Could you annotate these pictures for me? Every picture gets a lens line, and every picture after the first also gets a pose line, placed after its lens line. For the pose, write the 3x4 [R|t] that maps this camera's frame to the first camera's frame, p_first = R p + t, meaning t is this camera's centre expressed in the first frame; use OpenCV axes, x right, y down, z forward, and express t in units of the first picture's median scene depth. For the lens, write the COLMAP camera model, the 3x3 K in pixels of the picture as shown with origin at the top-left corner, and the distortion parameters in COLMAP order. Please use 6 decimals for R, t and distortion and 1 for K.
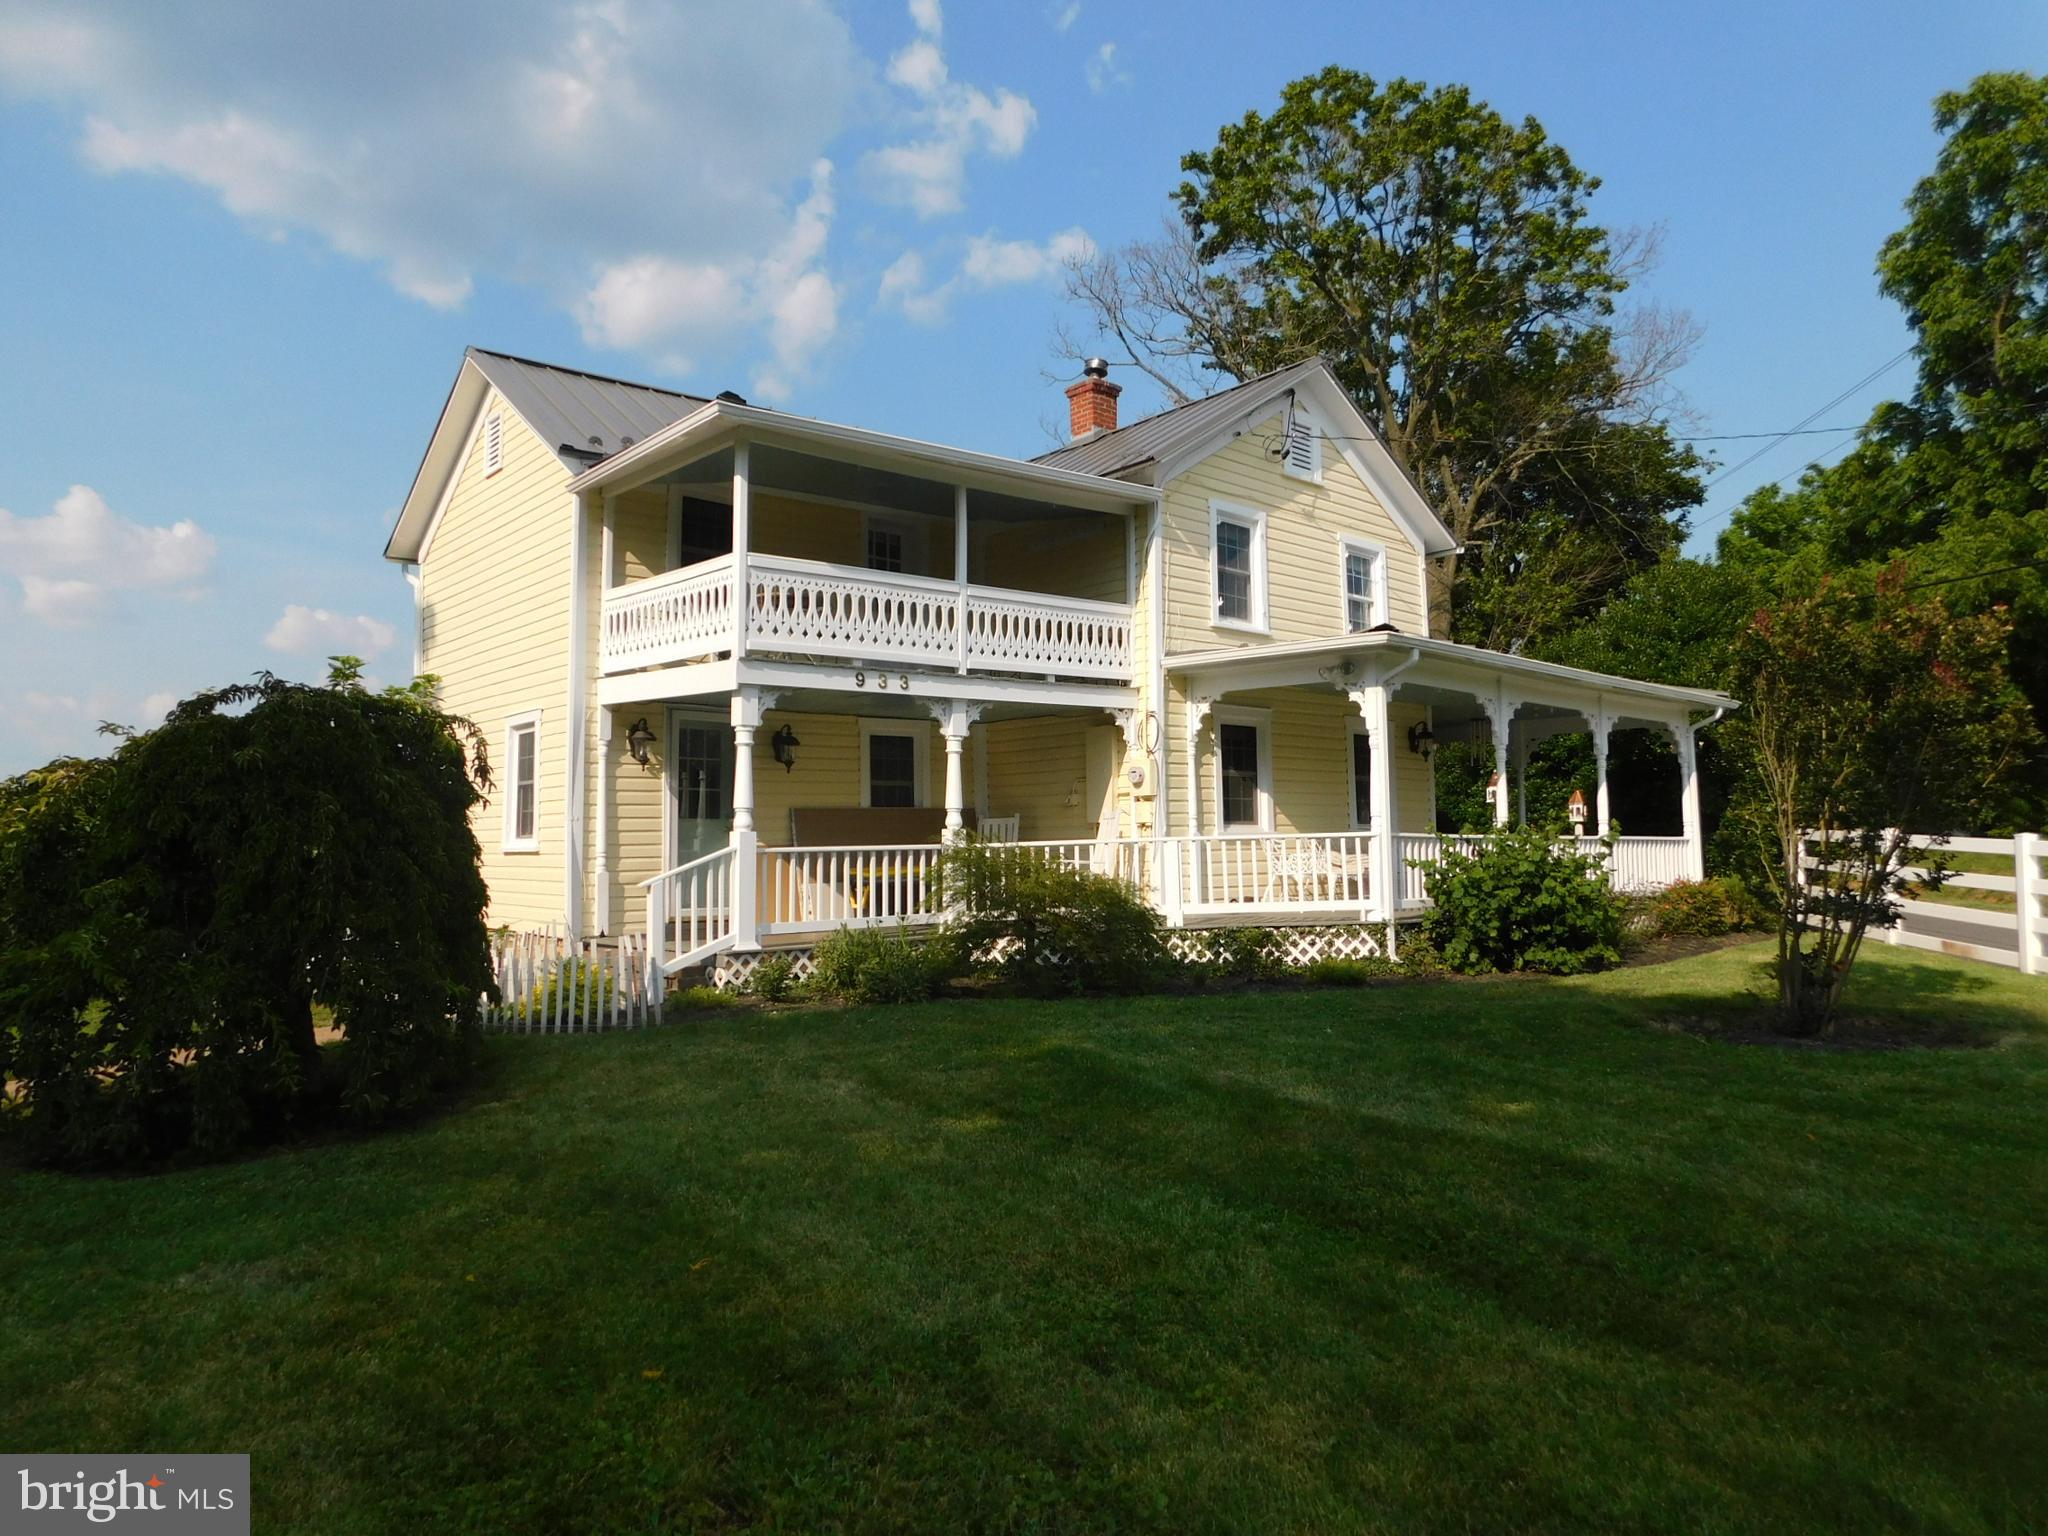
lens RADIAL K [[1352.1, 0, 1031.3], [0, 1352.1, 772.2], [0, 0, 1]] dist [-0.065040, 0.049914]
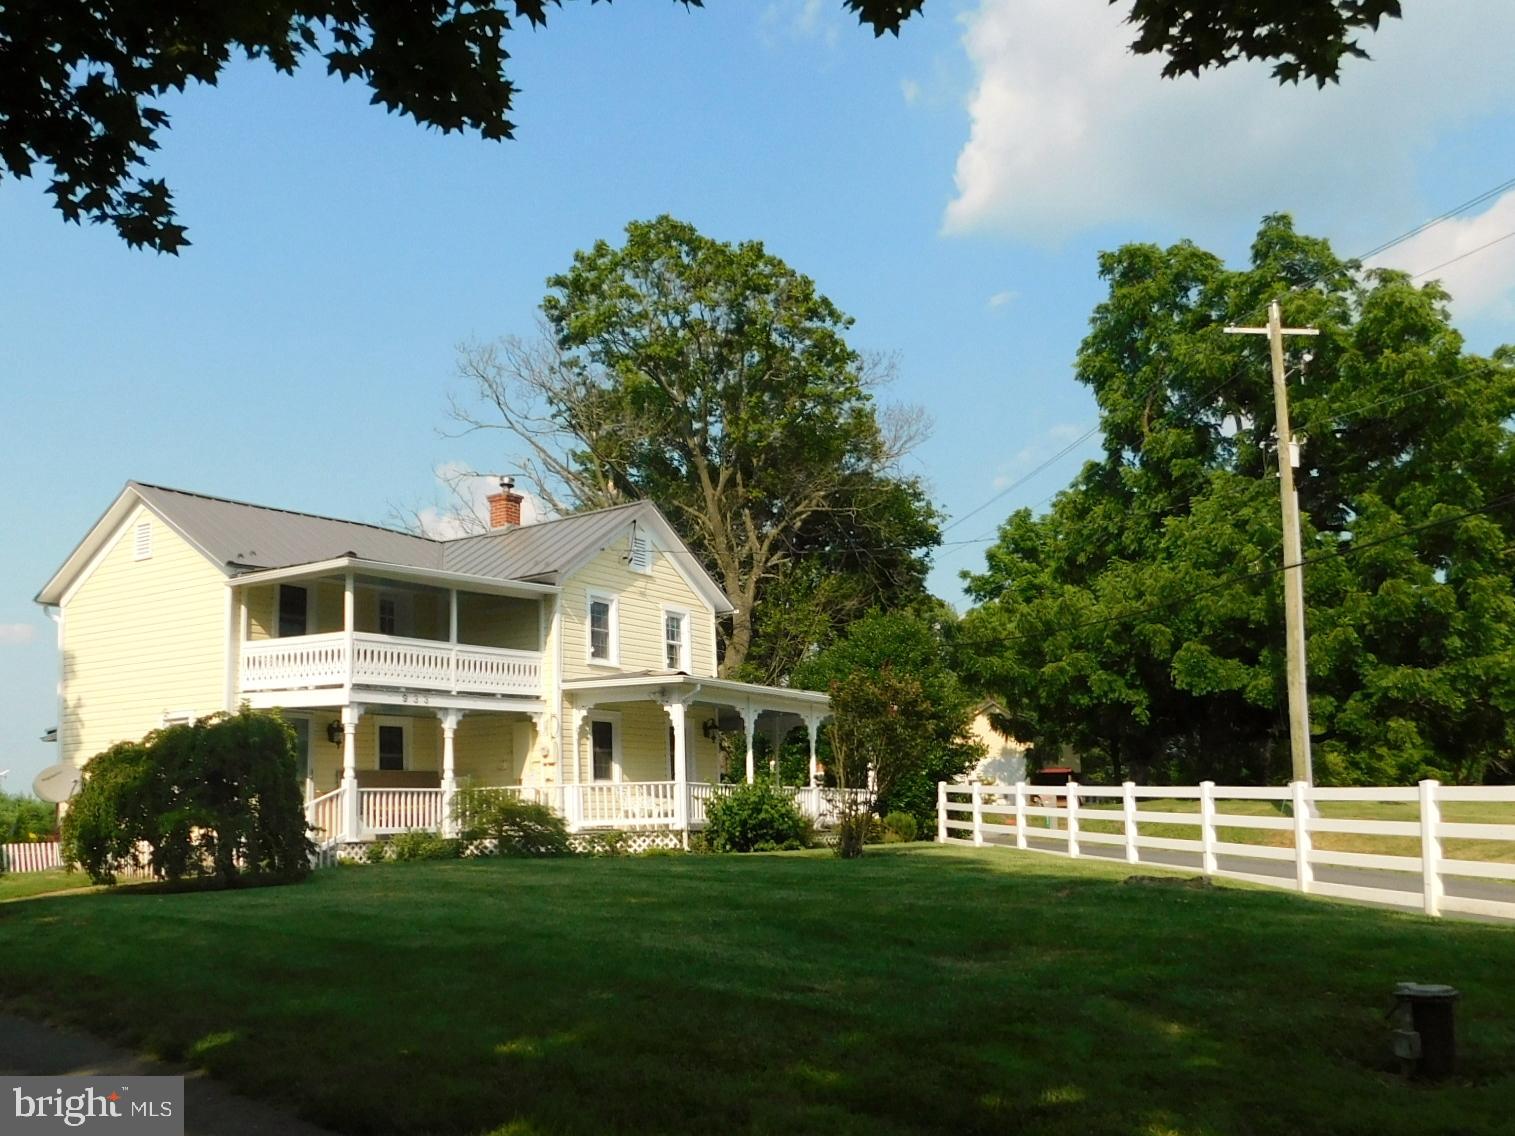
lens RADIAL K [[1496.6, 0, 688.5], [0, 1496.6, 659.4], [0, 0, 1]] dist [-0.067789, -0.012496]
pose [[0.972762, 0.016312, 0.231230, -0.183907], [-0.002085, 0.998096, -0.061638, 0.002917], [-0.231796, 0.059477, 0.970944, -0.891566]]
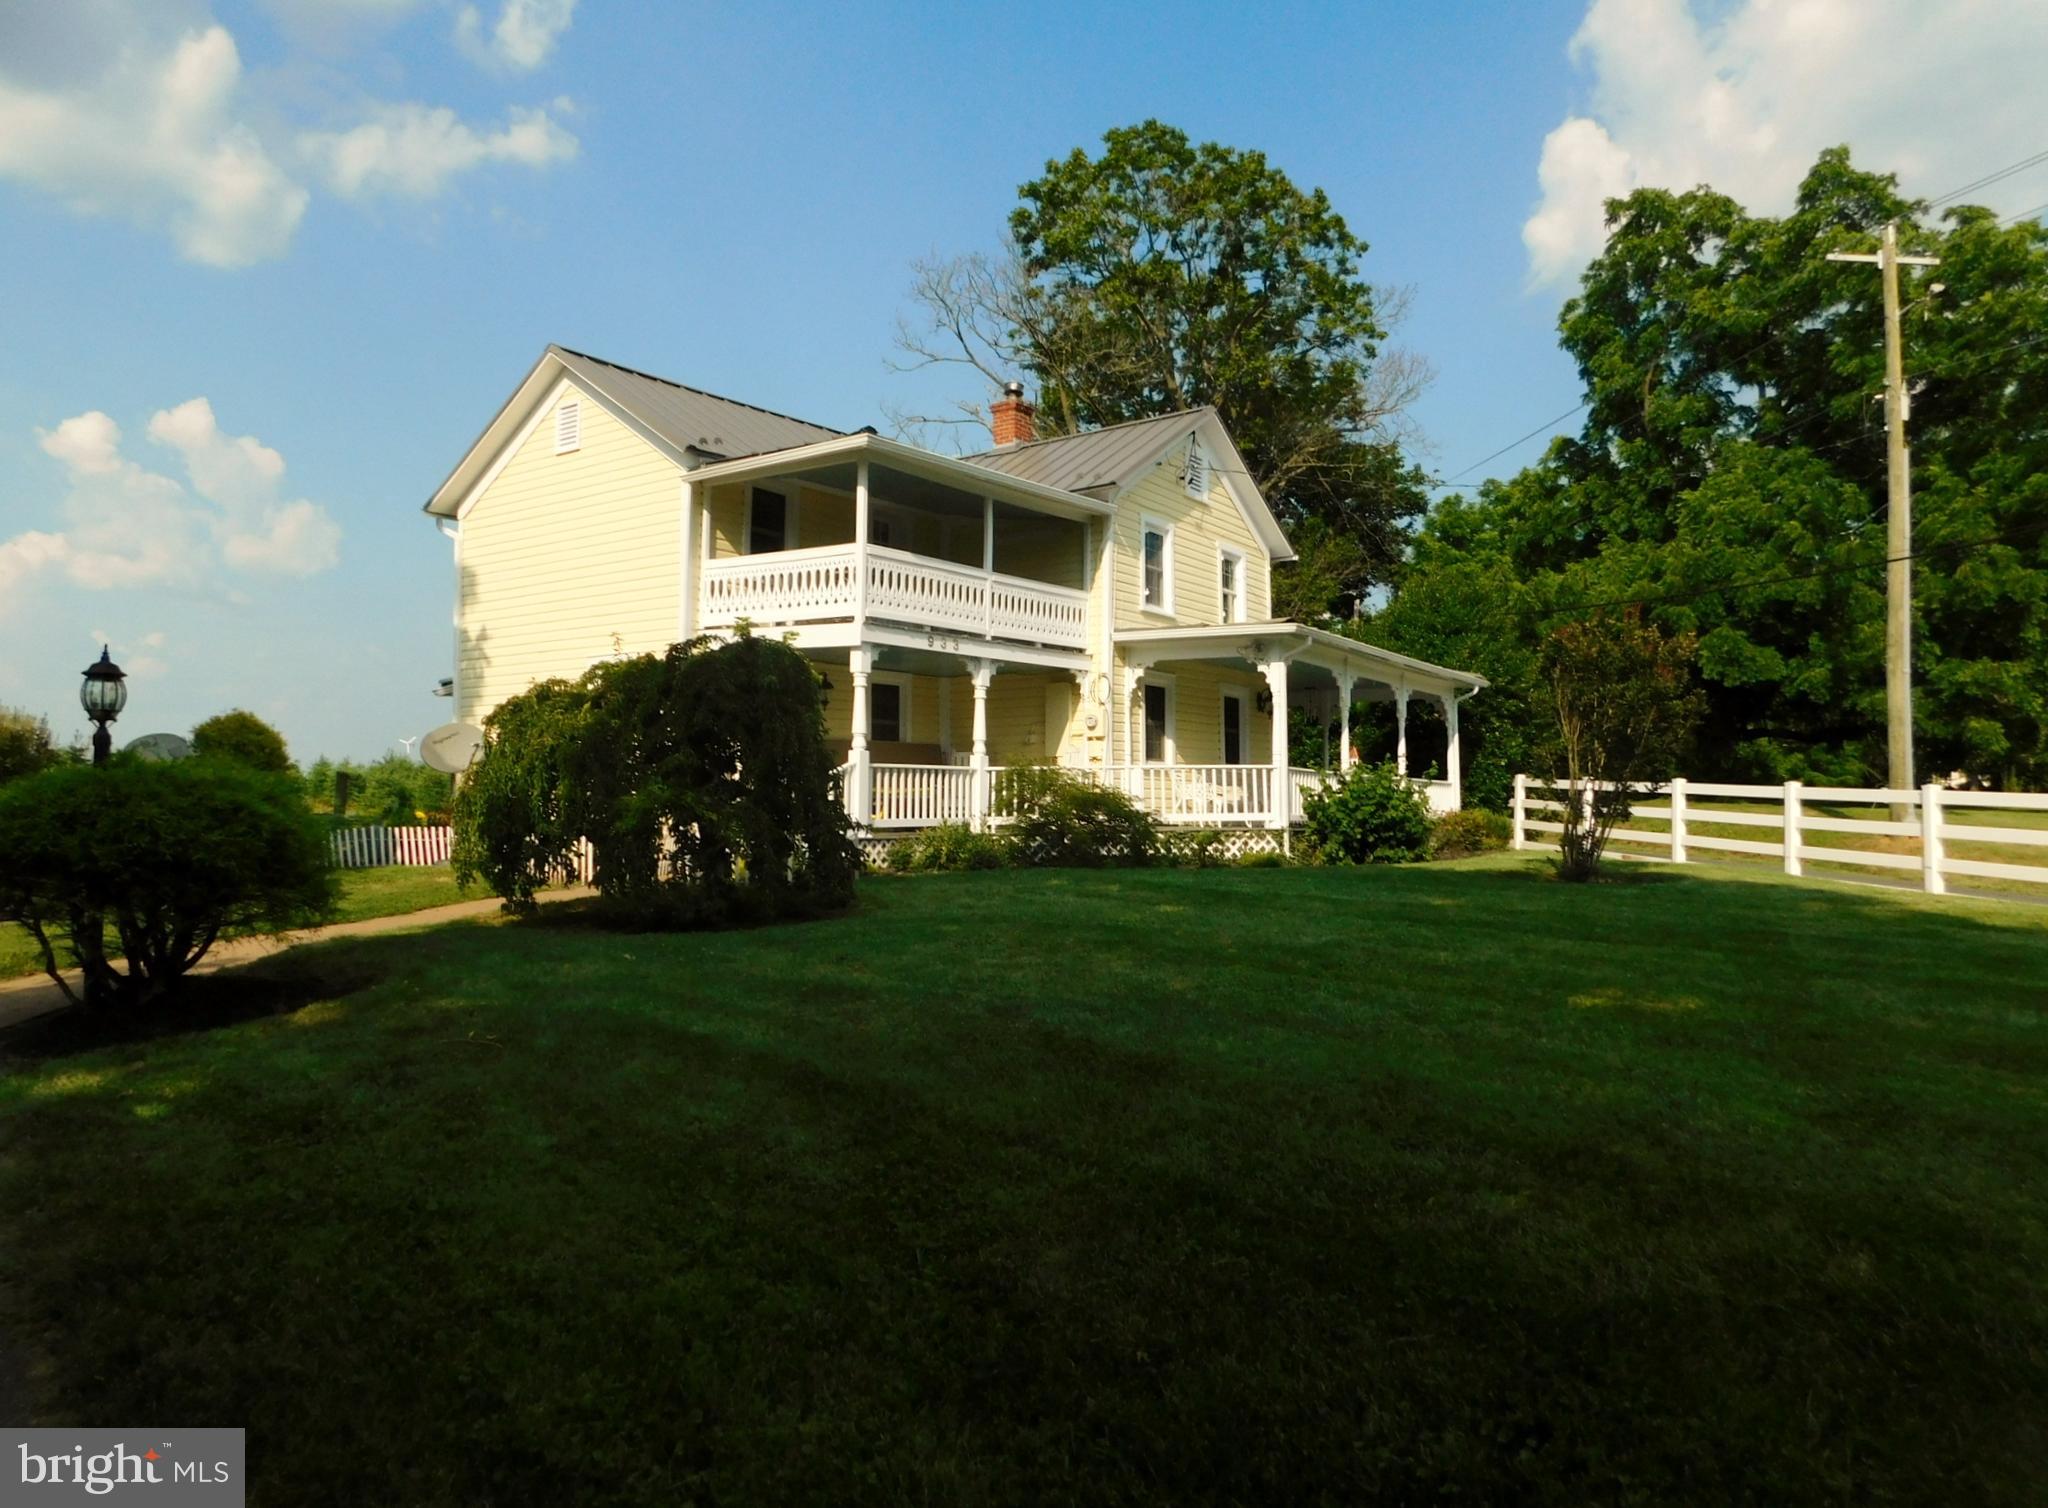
lens RADIAL K [[1379.4, 0, 1024.0], [0, 1379.4, 754.0], [0, 0, 1]] dist [-0.059337, 0.000990]
pose [[0.975176, 0.025871, 0.219914, -0.276414], [-0.029235, 0.999500, 0.012056, 0.020052], [-0.219493, -0.018186, 0.975445, -0.299340]]
